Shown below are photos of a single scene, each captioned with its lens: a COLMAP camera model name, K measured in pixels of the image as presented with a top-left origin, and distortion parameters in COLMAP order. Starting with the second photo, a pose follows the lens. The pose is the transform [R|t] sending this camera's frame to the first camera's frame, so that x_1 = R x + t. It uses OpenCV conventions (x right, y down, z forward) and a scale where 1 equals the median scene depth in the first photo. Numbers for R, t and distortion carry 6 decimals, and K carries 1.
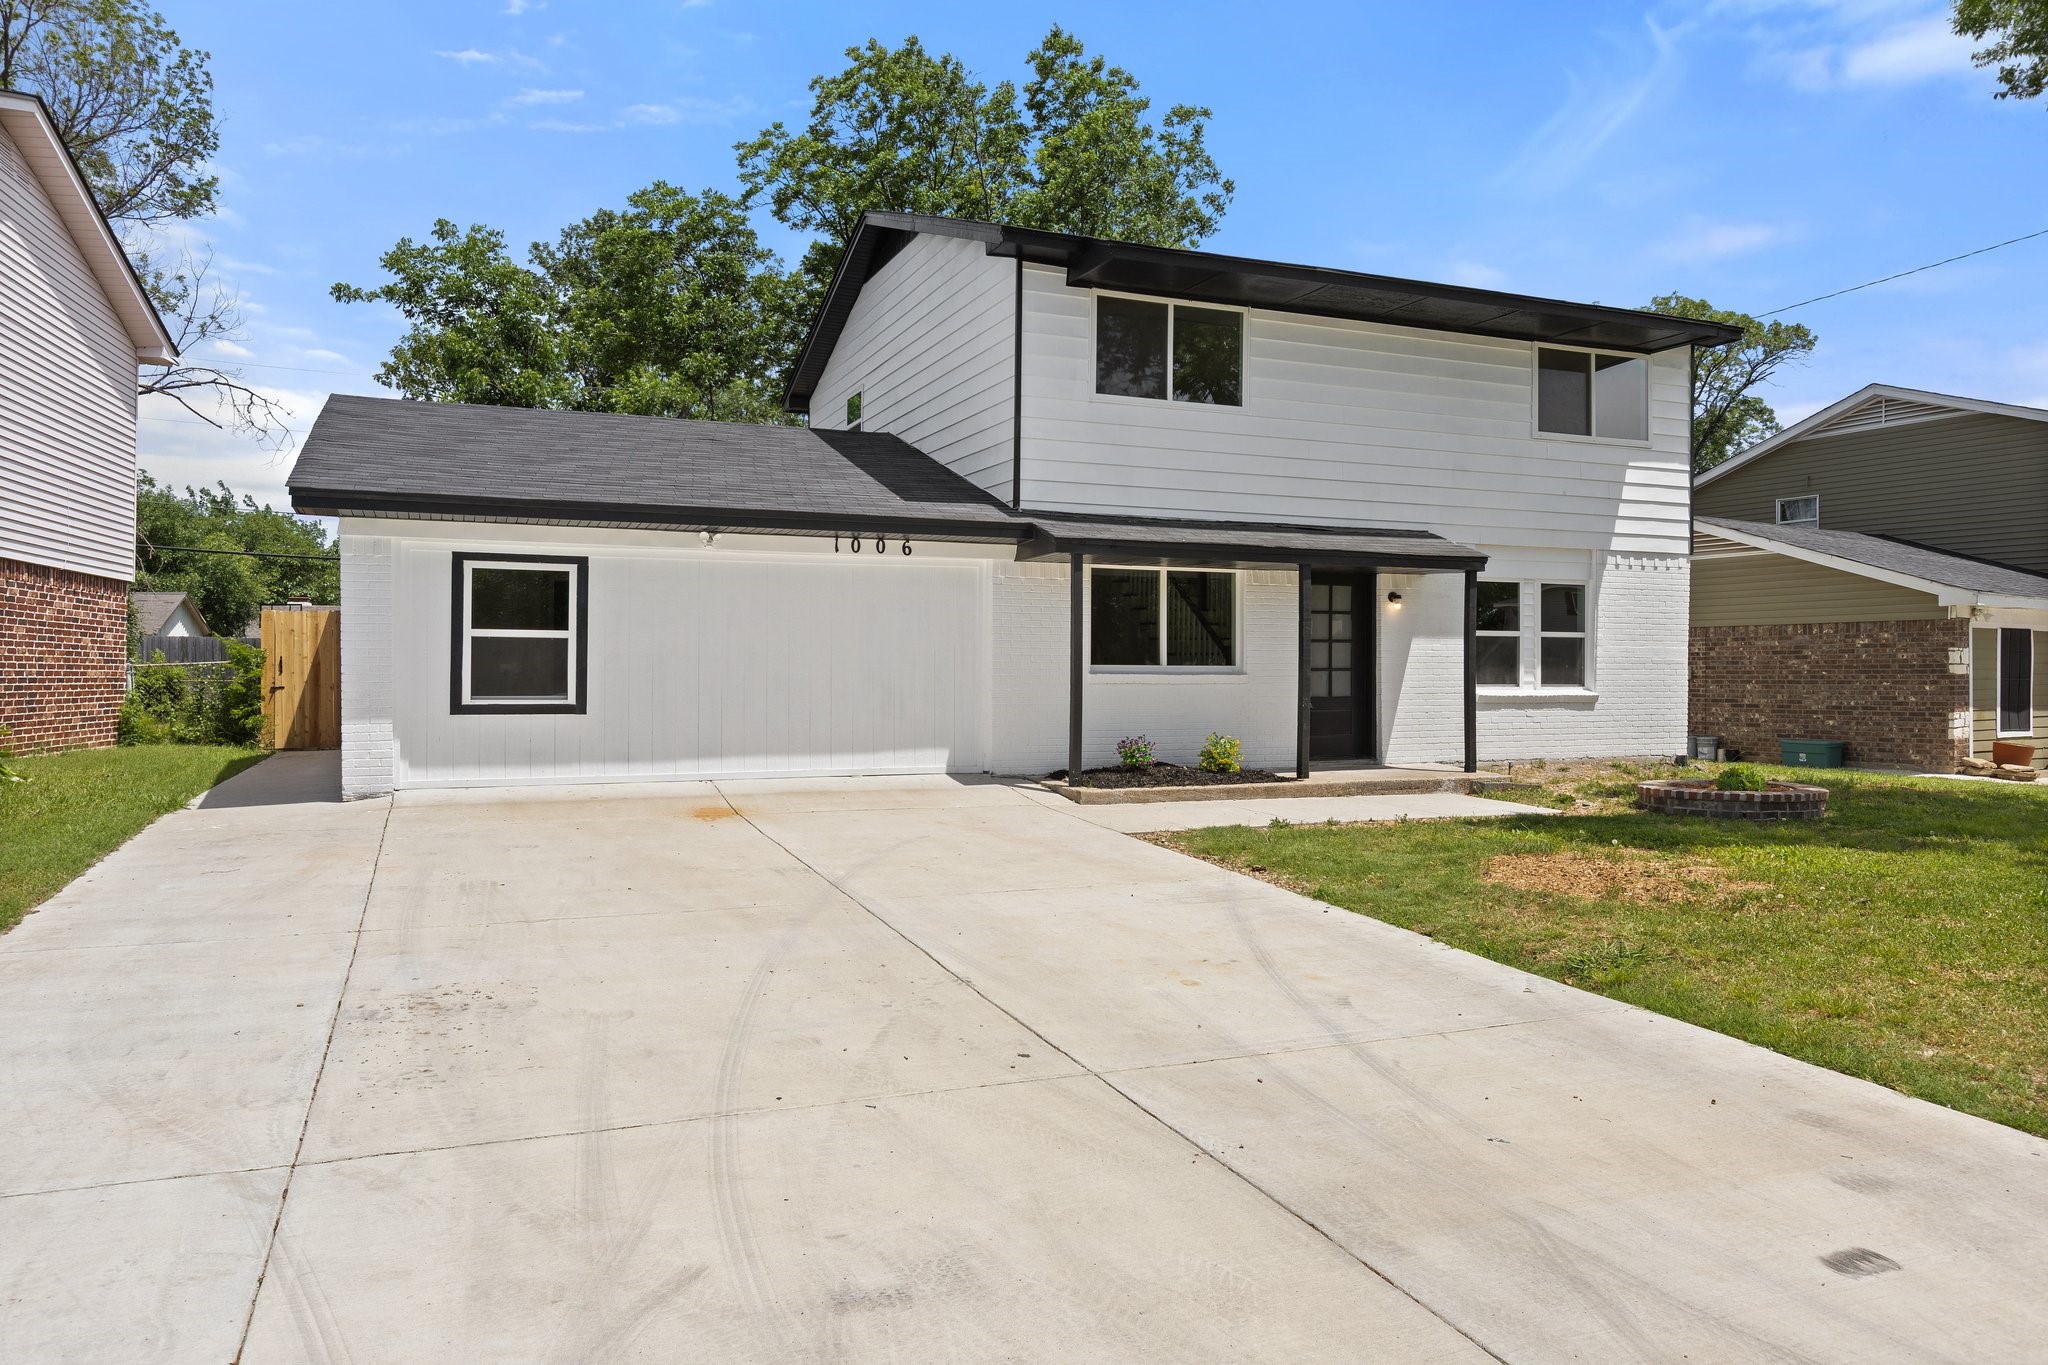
lens RADIAL K [[1329.1, 0, 1024.0], [0, 1329.1, 682.5], [0, 0, 1]] dist [0.000668, -0.003009]
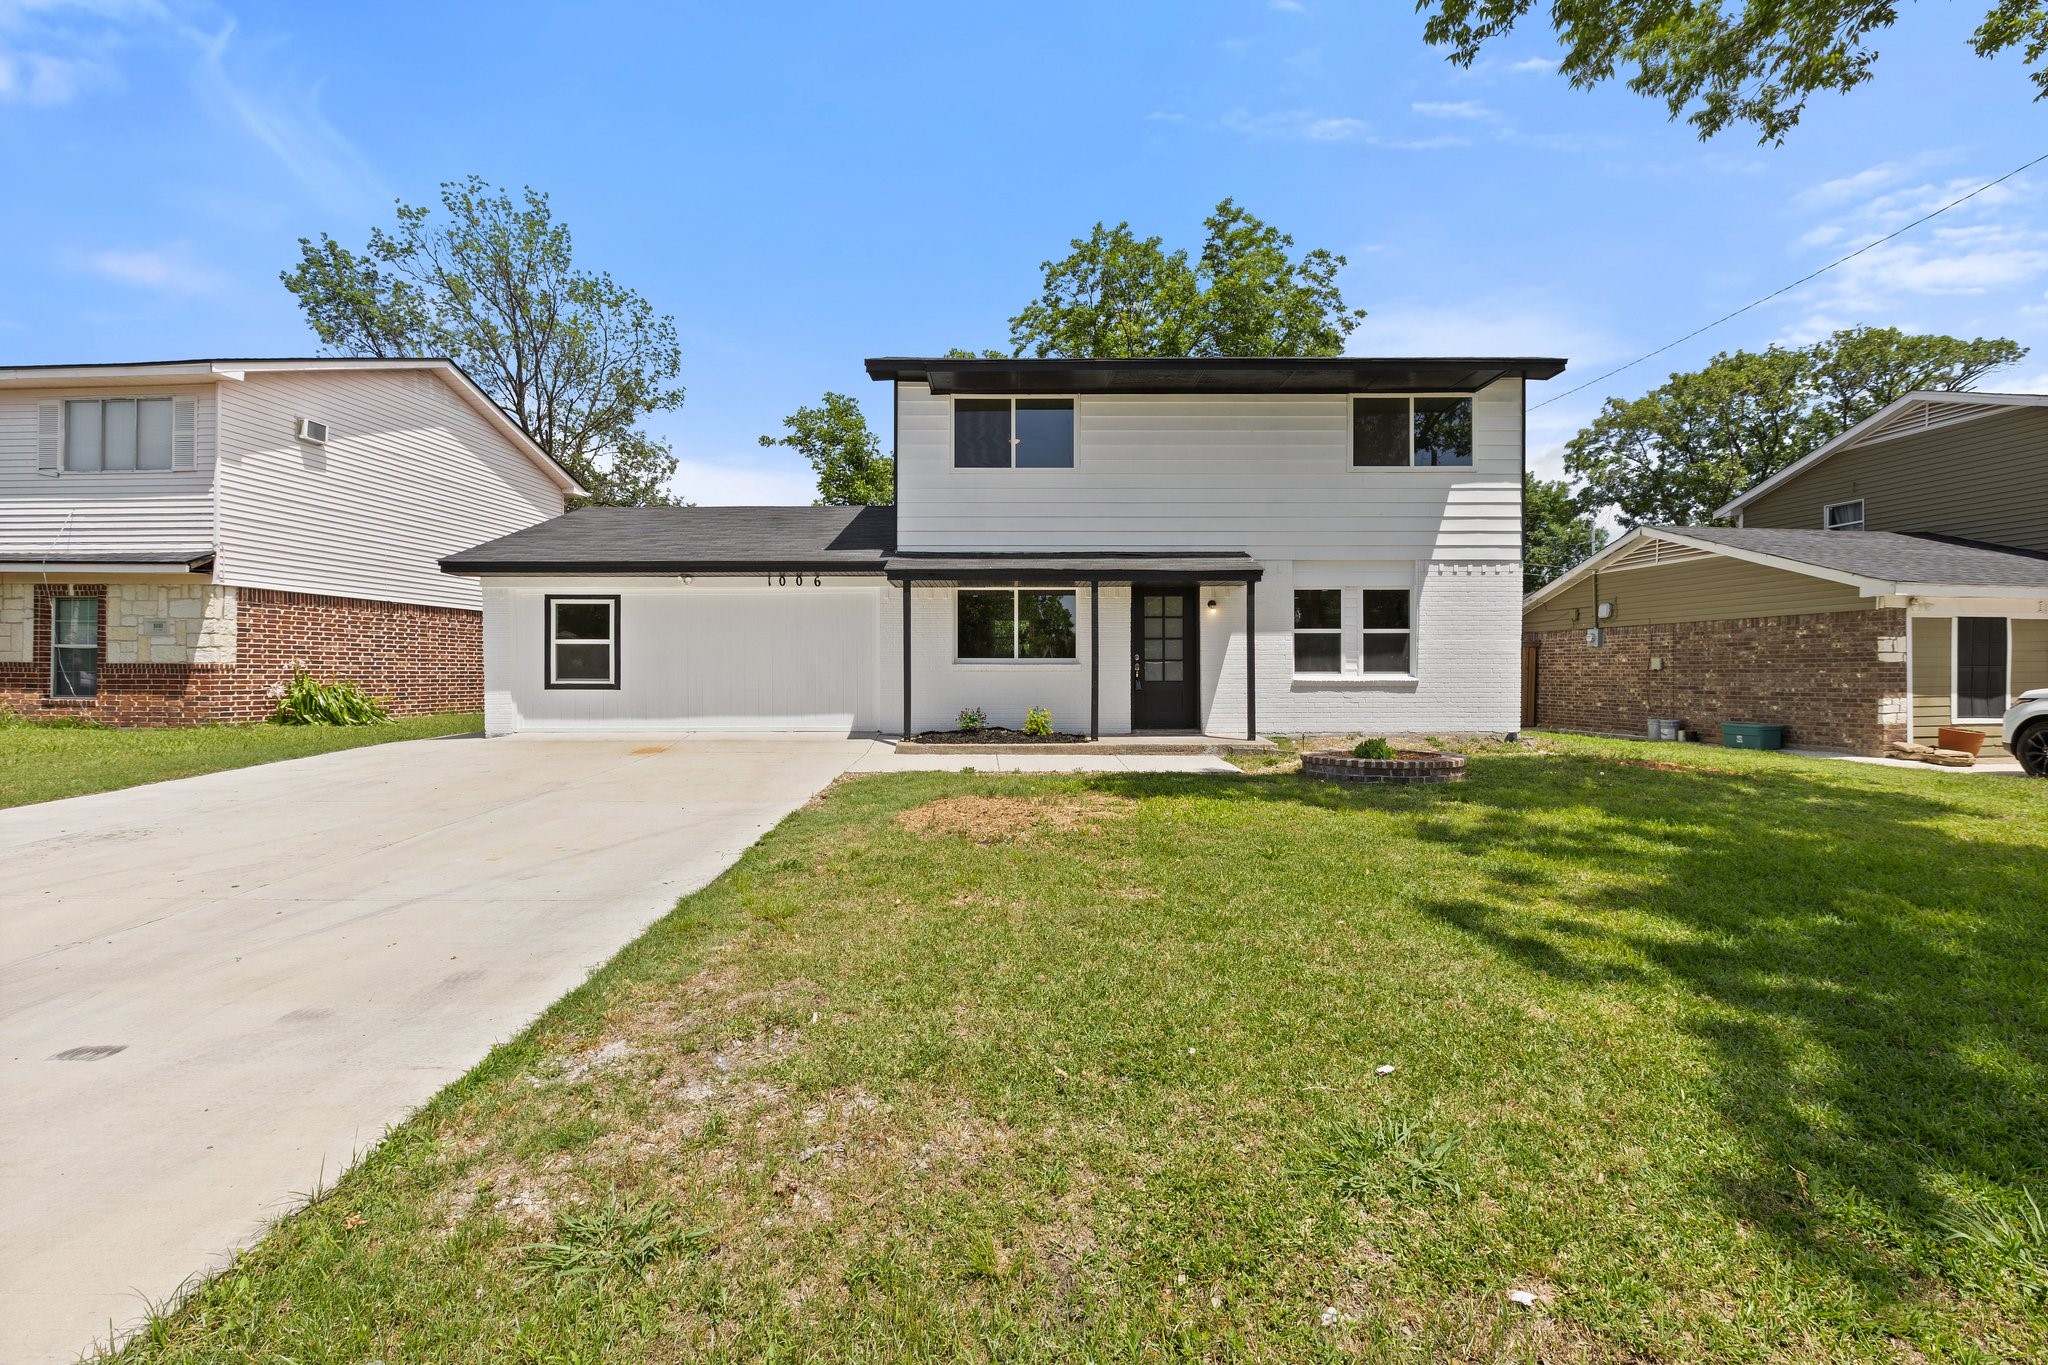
lens RADIAL K [[911.3, 0, 1013.0], [0, 911.3, 676.9], [0, 0, 1]] dist [-0.002115, -0.001208]
pose [[0.927646, -0.001522, -0.373457, 0.410611], [0.000850, 0.999998, -0.001965, 0.007723], [0.373459, 0.001505, 0.927646, 0.100162]]
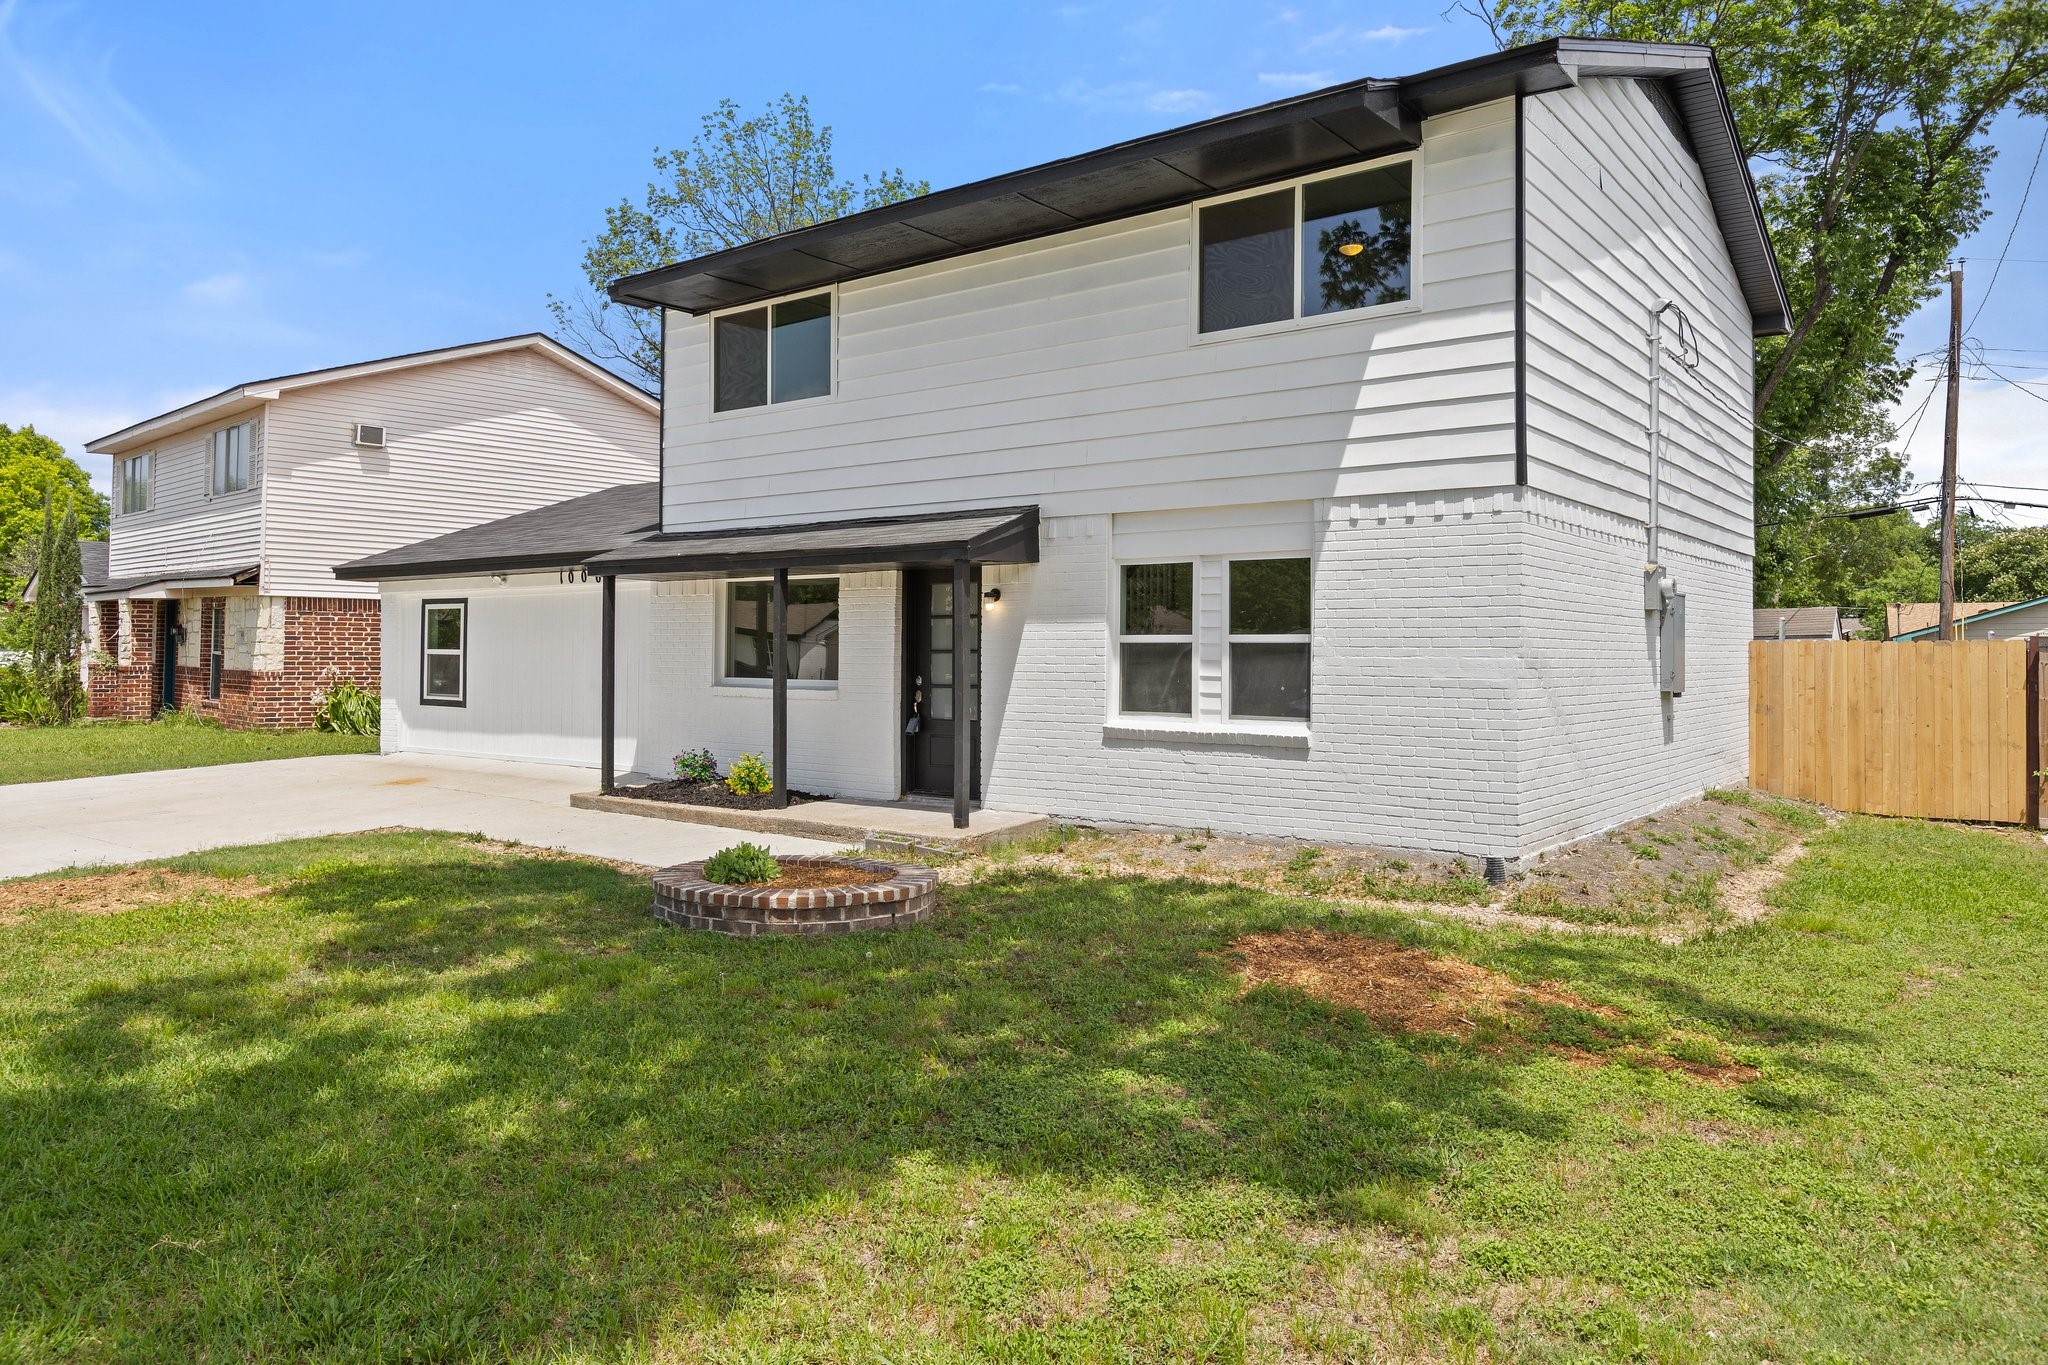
lens RADIAL K [[1360.5, 0, 1031.6], [0, 1360.5, 622.6], [0, 0, 1]] dist [0.002028, -0.000088]
pose [[0.505852, -0.020081, -0.862387, 0.932790], [-0.011570, 0.999481, -0.030060, -0.023282], [0.862543, 0.025184, 0.505357, 0.589822]]
